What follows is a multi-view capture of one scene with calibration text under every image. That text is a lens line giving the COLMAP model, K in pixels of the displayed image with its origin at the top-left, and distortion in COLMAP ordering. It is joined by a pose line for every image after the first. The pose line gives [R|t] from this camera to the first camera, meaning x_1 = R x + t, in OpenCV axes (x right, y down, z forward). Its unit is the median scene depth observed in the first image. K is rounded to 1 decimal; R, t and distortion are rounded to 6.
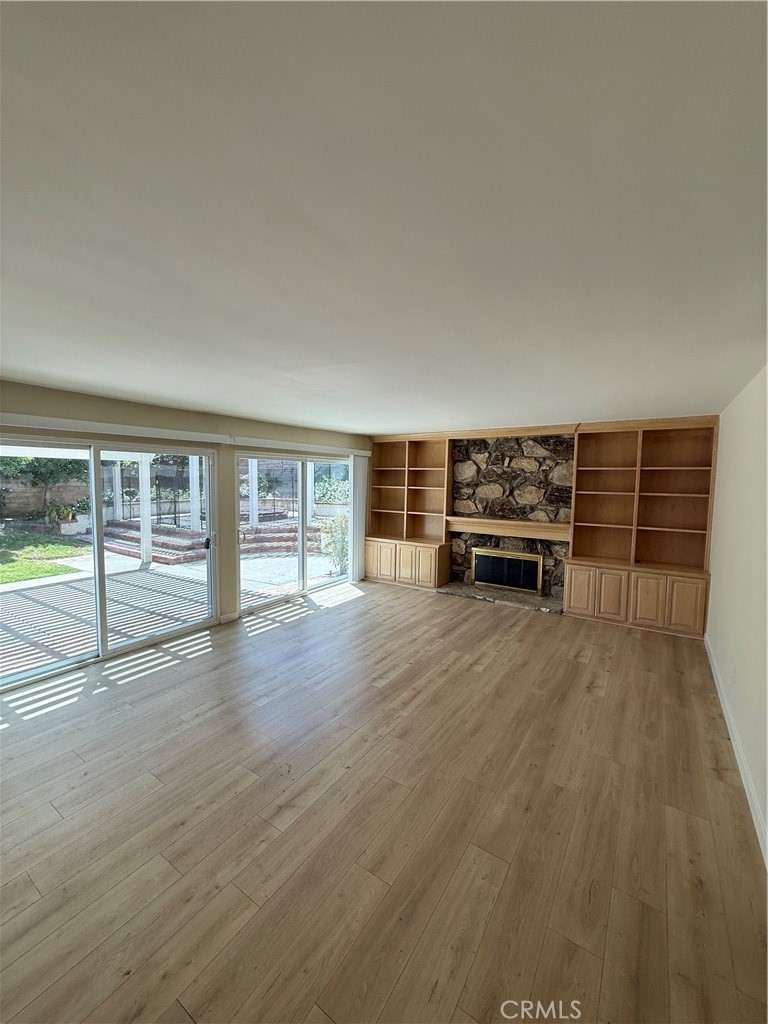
lens RADIAL K [[408.4, 0, 384.2], [0, 408.4, 508.4], [0, 0, 1]] dist [-0.000560, -0.000028]
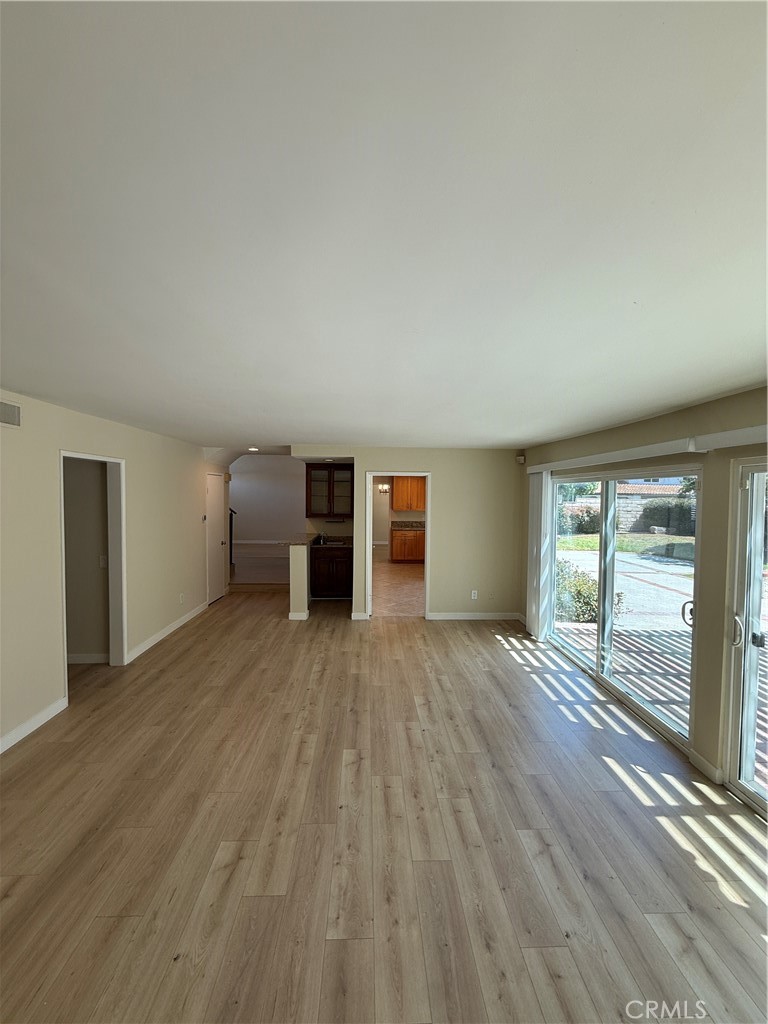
lens RADIAL K [[408.4, 0, 384.2], [0, 408.4, 508.4], [0, 0, 1]] dist [-0.000560, -0.000028]
pose [[-0.806980, -0.002227, -0.590575, 0.245019], [-0.065141, 0.994227, 0.085261, -0.079327], [0.586976, 0.107275, -0.802466, 0.969715]]
